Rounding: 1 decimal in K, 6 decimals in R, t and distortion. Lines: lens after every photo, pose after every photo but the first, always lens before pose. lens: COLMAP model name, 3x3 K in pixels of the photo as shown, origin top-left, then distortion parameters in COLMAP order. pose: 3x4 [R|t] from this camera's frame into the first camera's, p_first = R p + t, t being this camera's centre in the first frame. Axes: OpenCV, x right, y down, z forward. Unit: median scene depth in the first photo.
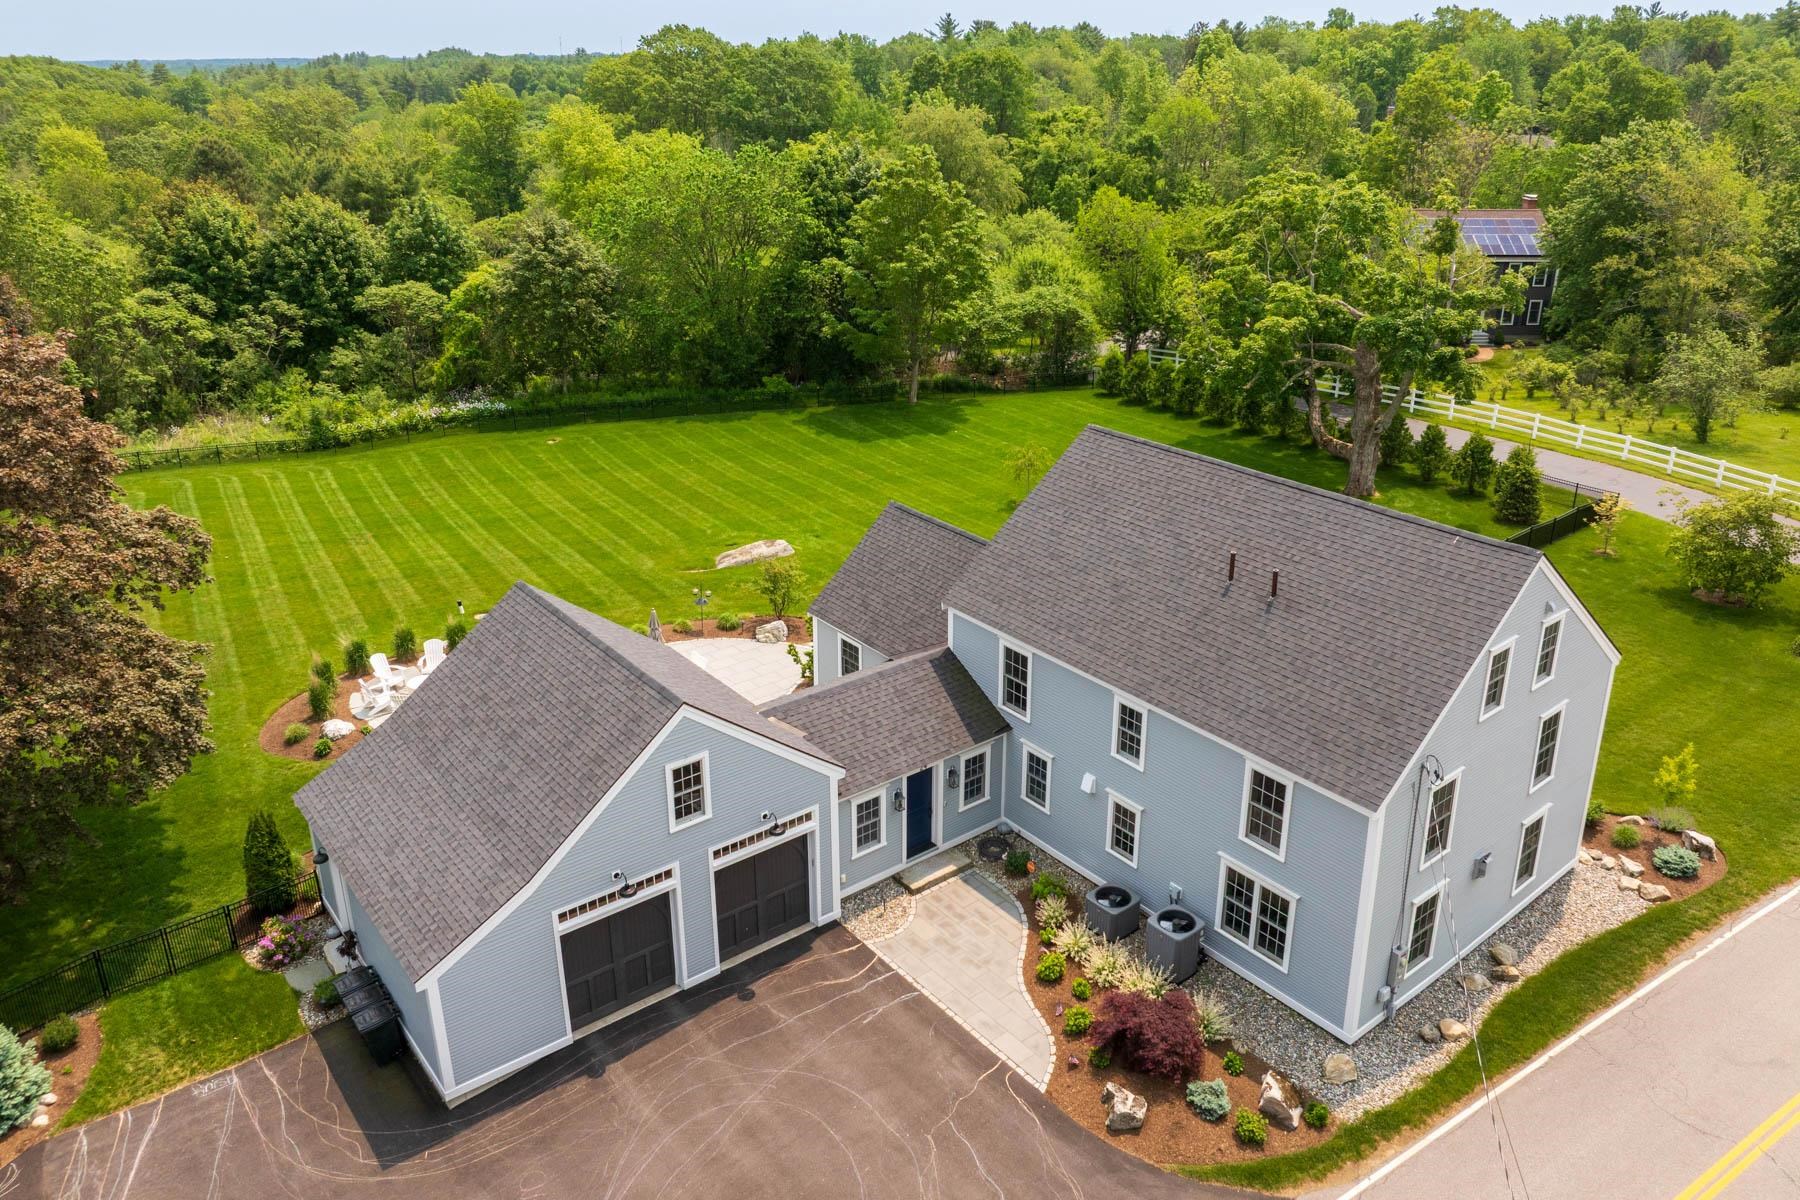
lens RADIAL K [[1256.2, 0, 895.4], [0, 1256.2, 504.9], [0, 0, 1]] dist [-0.032899, -0.003071]
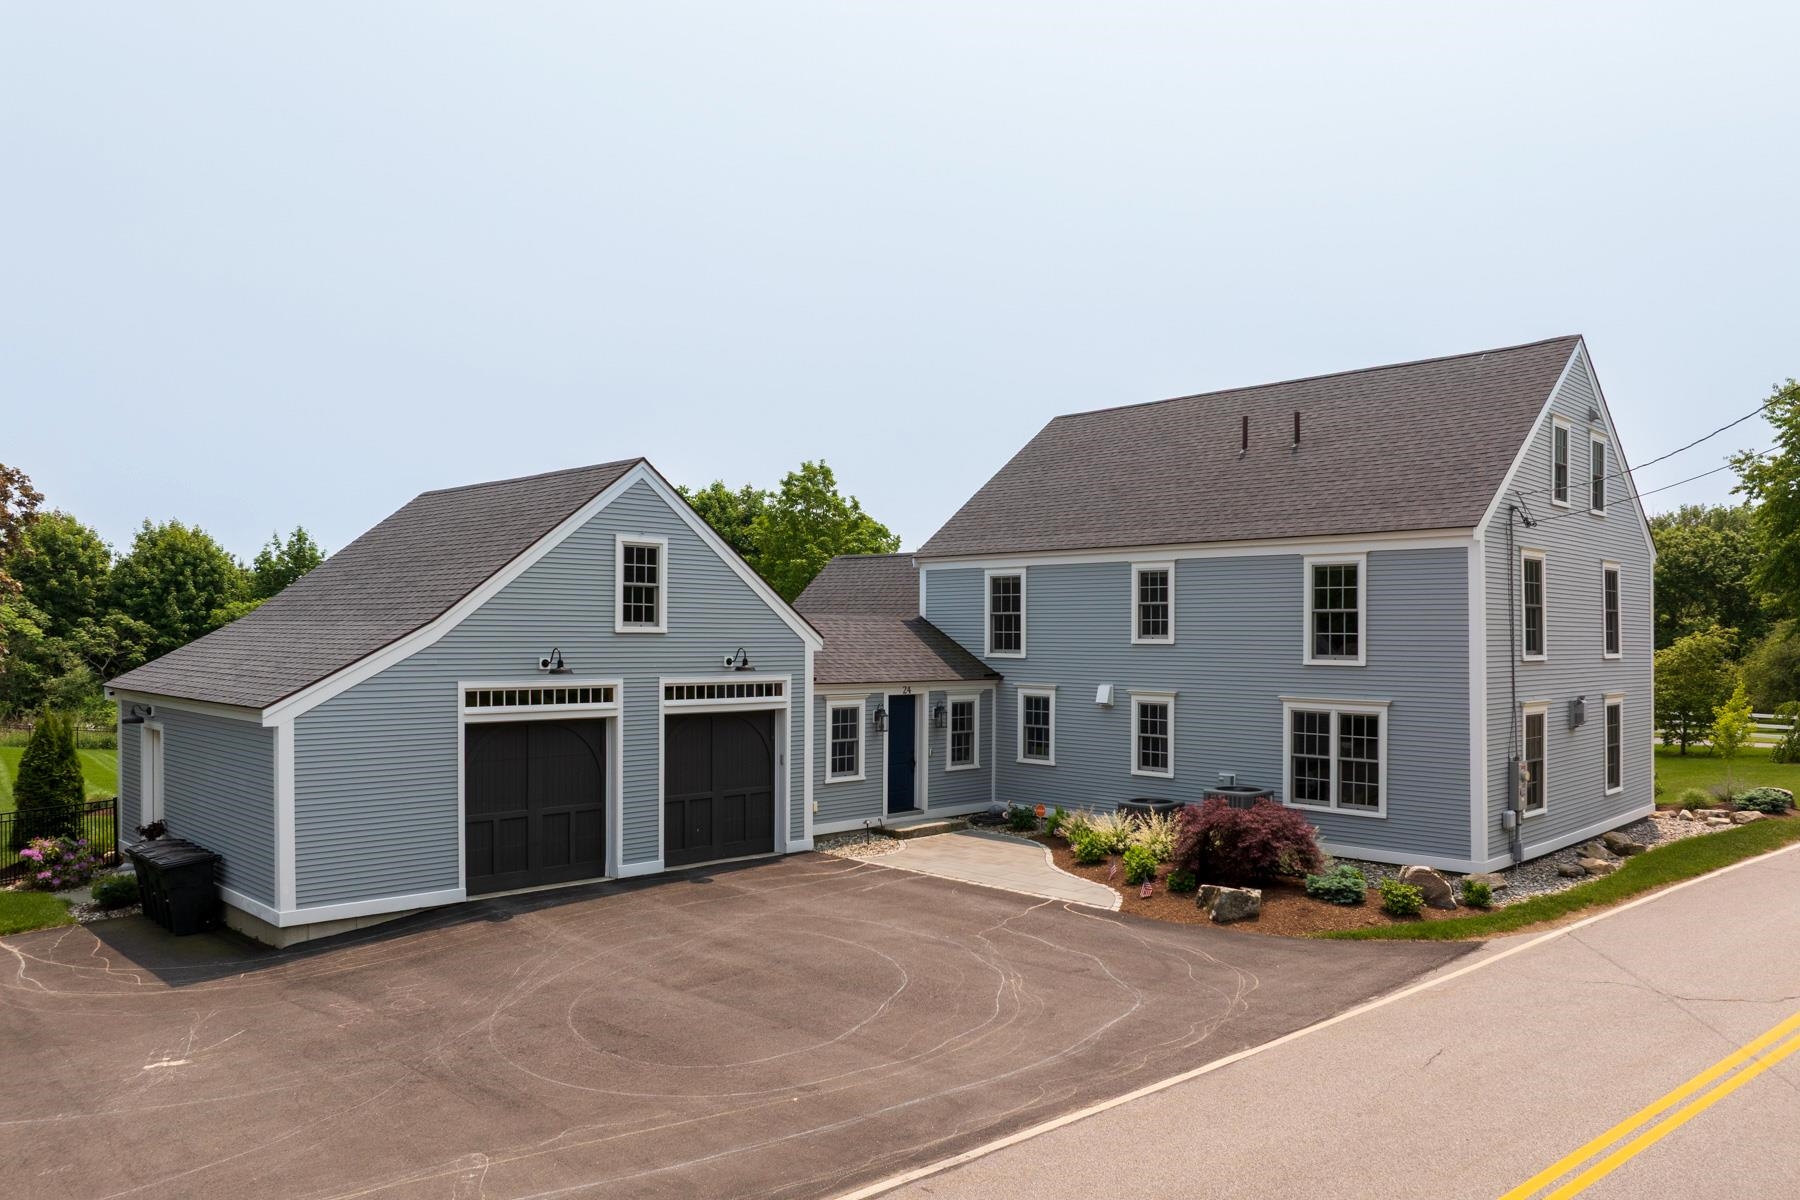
lens RADIAL K [[1256.2, 0, 903.8], [0, 1256.2, 604.8], [0, 0, 1]] dist [-0.032899, -0.003071]
pose [[0.993350, 0.007845, 0.114869, -0.077655], [0.029277, 0.947670, -0.317906, 0.429462], [-0.111352, 0.319155, 0.941138, 0.201131]]
